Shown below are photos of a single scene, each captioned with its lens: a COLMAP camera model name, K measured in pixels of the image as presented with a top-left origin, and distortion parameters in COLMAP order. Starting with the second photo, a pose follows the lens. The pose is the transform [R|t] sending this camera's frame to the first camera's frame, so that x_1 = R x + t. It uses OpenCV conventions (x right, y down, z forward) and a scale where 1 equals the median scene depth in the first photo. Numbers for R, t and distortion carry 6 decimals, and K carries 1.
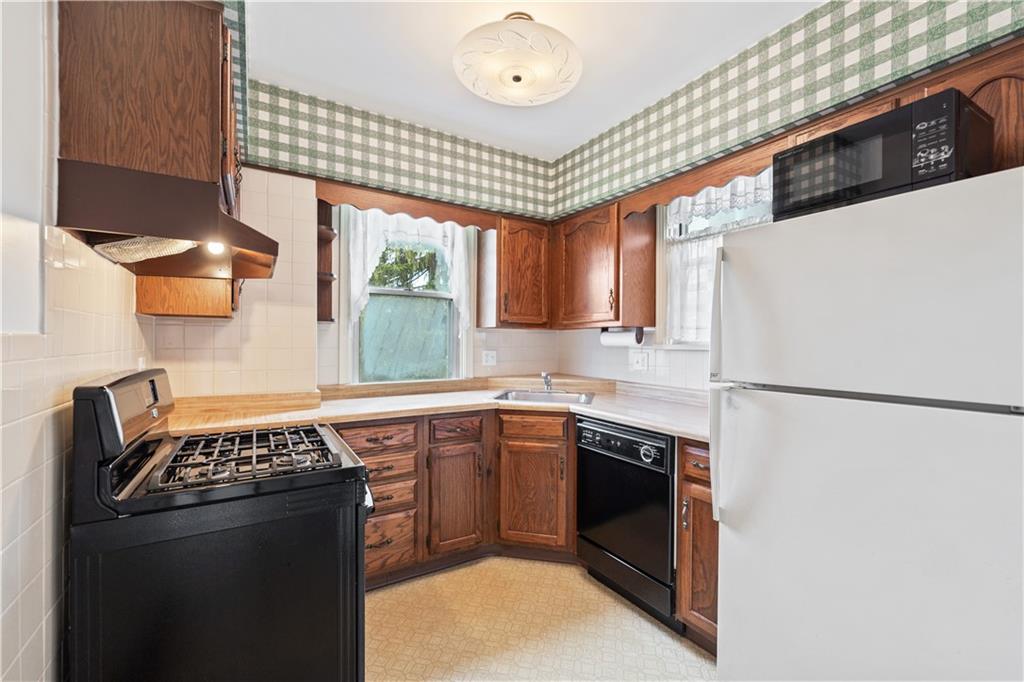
lens RADIAL K [[445.1, 0, 510.5], [0, 445.1, 336.2], [0, 0, 1]] dist [-0.001153, -0.000095]
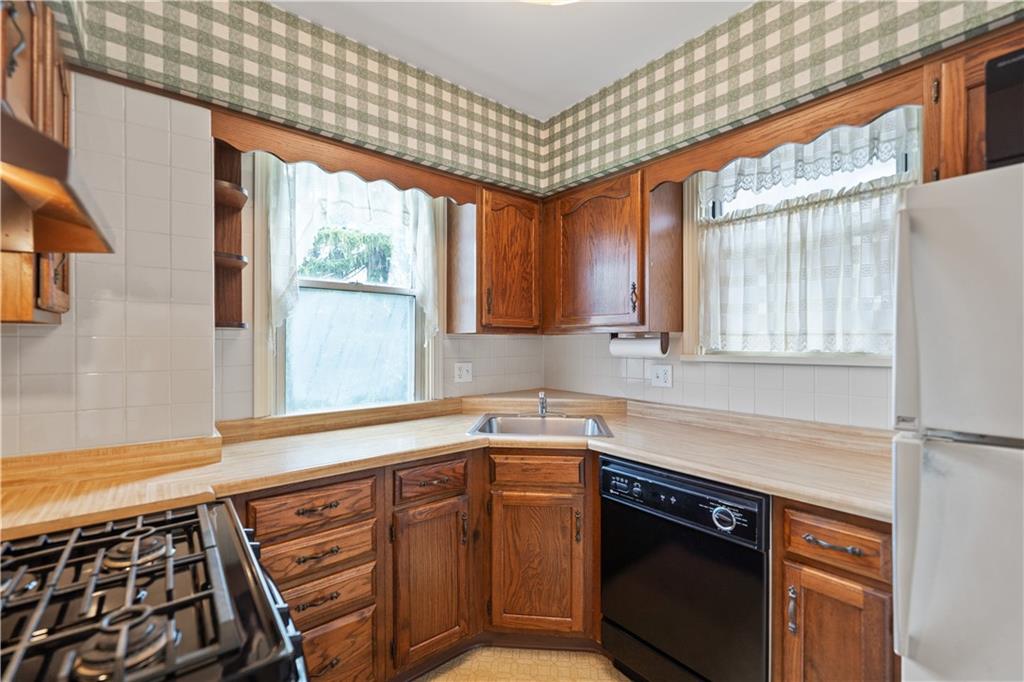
lens RADIAL K [[445.1, 0, 510.5], [0, 445.1, 336.2], [0, 0, 1]] dist [-0.001153, -0.000095]
pose [[0.990708, -0.006053, 0.135870, -0.089316], [0.006081, 0.999981, 0.000211, -0.016900], [-0.135869, 0.000617, 0.990727, 0.278622]]
